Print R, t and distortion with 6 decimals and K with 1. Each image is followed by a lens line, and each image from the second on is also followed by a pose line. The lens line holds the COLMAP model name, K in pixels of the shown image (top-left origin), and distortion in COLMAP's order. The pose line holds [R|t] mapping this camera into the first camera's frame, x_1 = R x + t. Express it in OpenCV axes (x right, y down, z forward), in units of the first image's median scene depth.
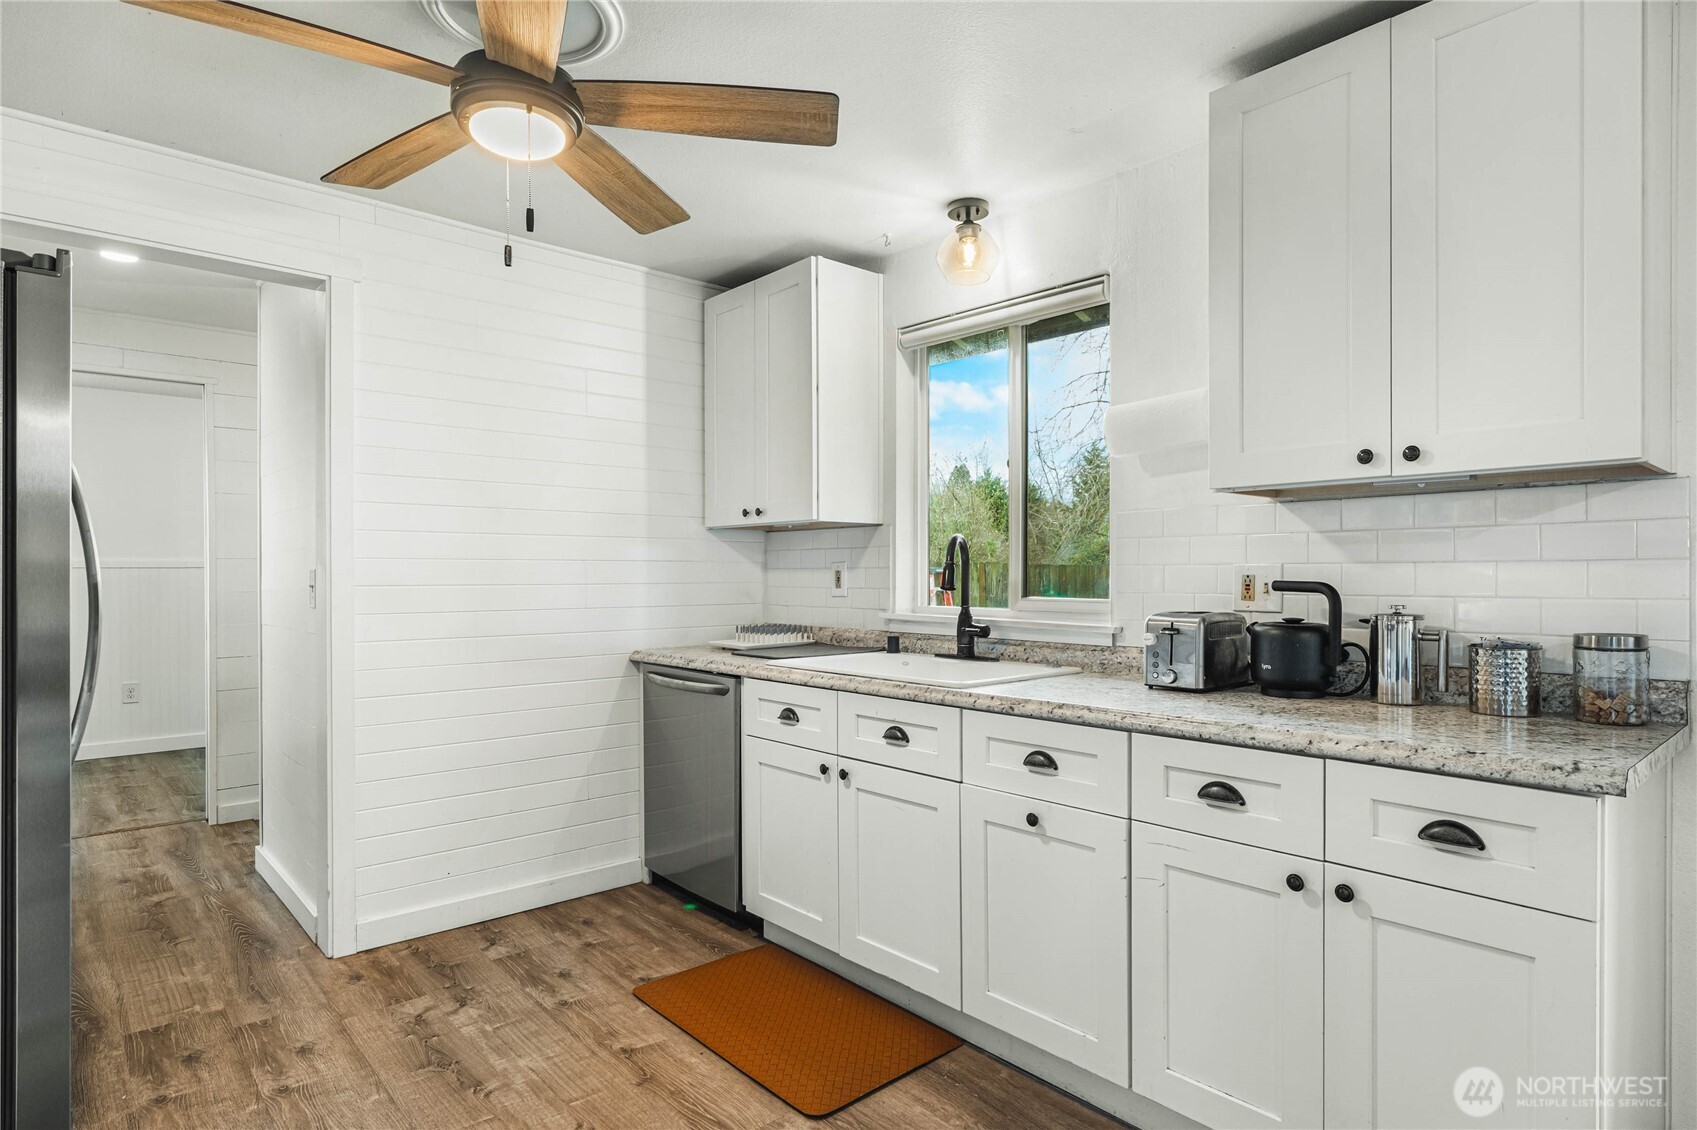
lens RADIAL K [[922.2, 0, 847.4], [0, 922.2, 579.4], [0, 0, 1]] dist [-0.002264, 0.000103]
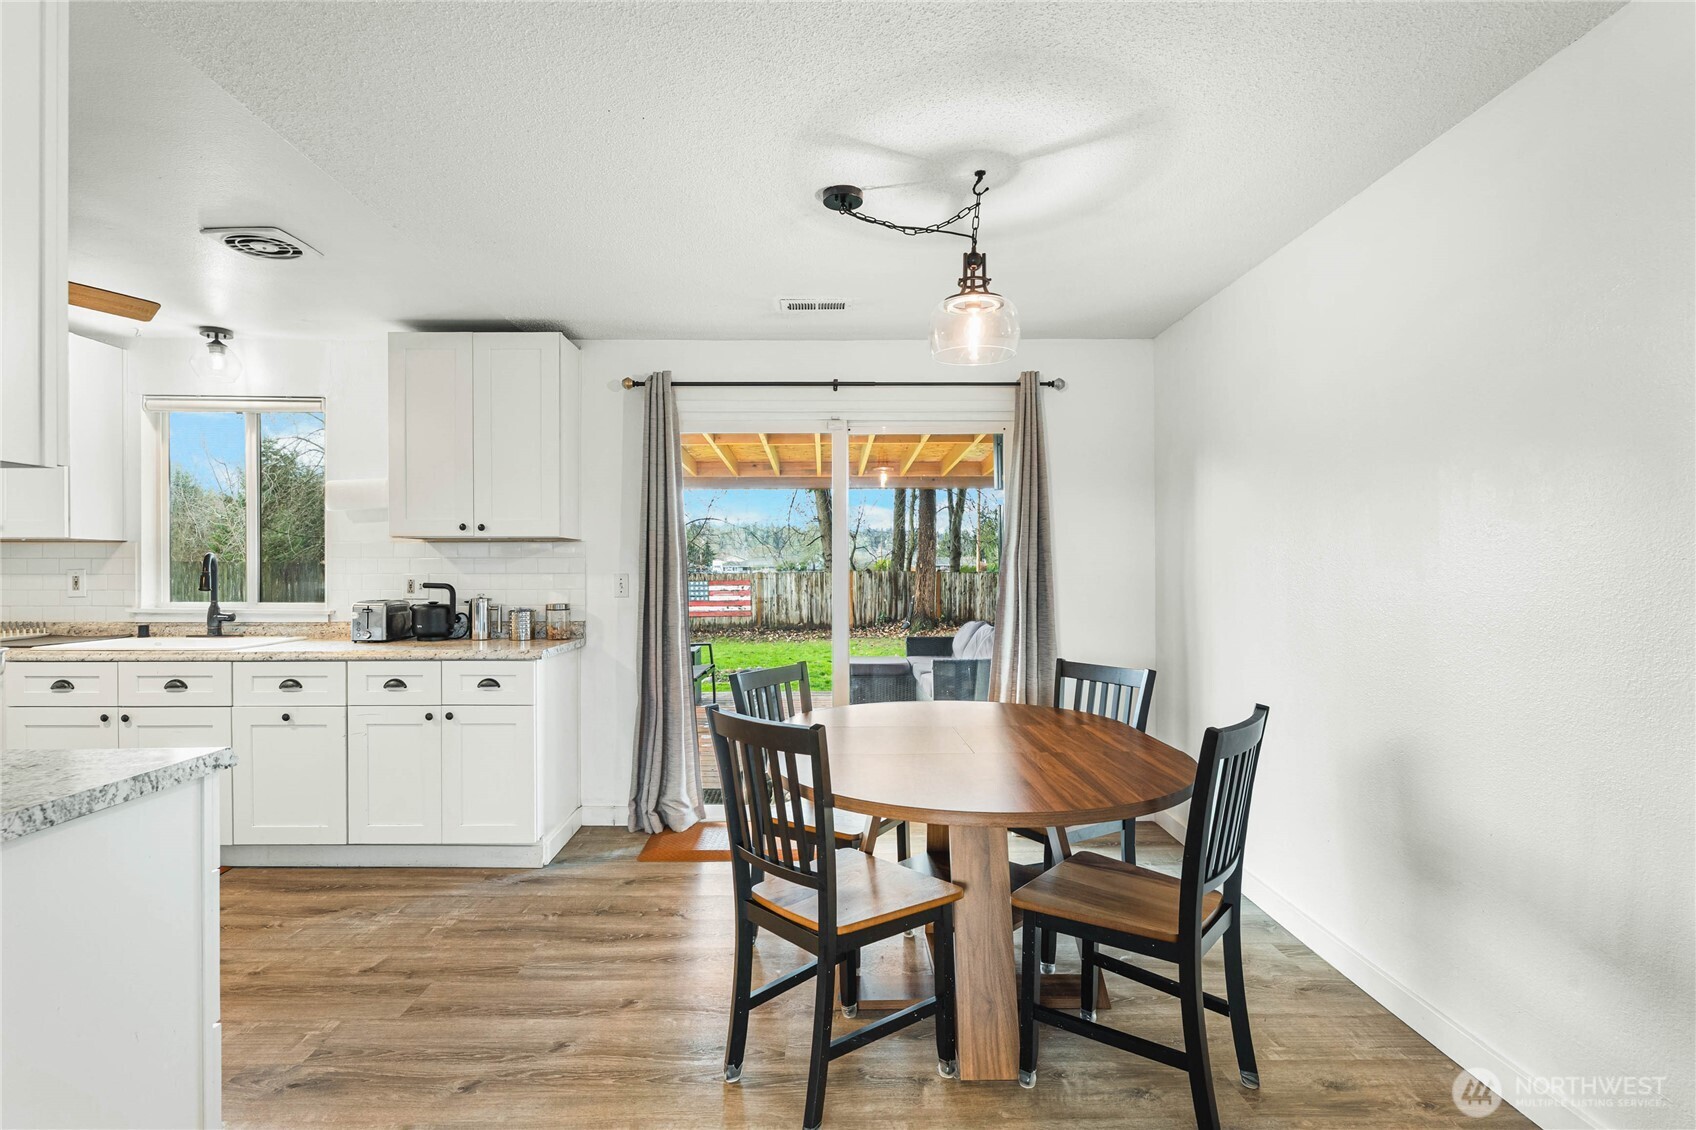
lens RADIAL K [[871.4, 0, 844.5], [0, 871.4, 572.4], [0, 0, 1]] dist [0.001960, 0.000844]
pose [[0.656748, -0.002818, 0.754105, -0.331401], [0.003163, 0.999995, 0.000982, -0.019140], [-0.754103, 0.001741, 0.656753, -0.851533]]
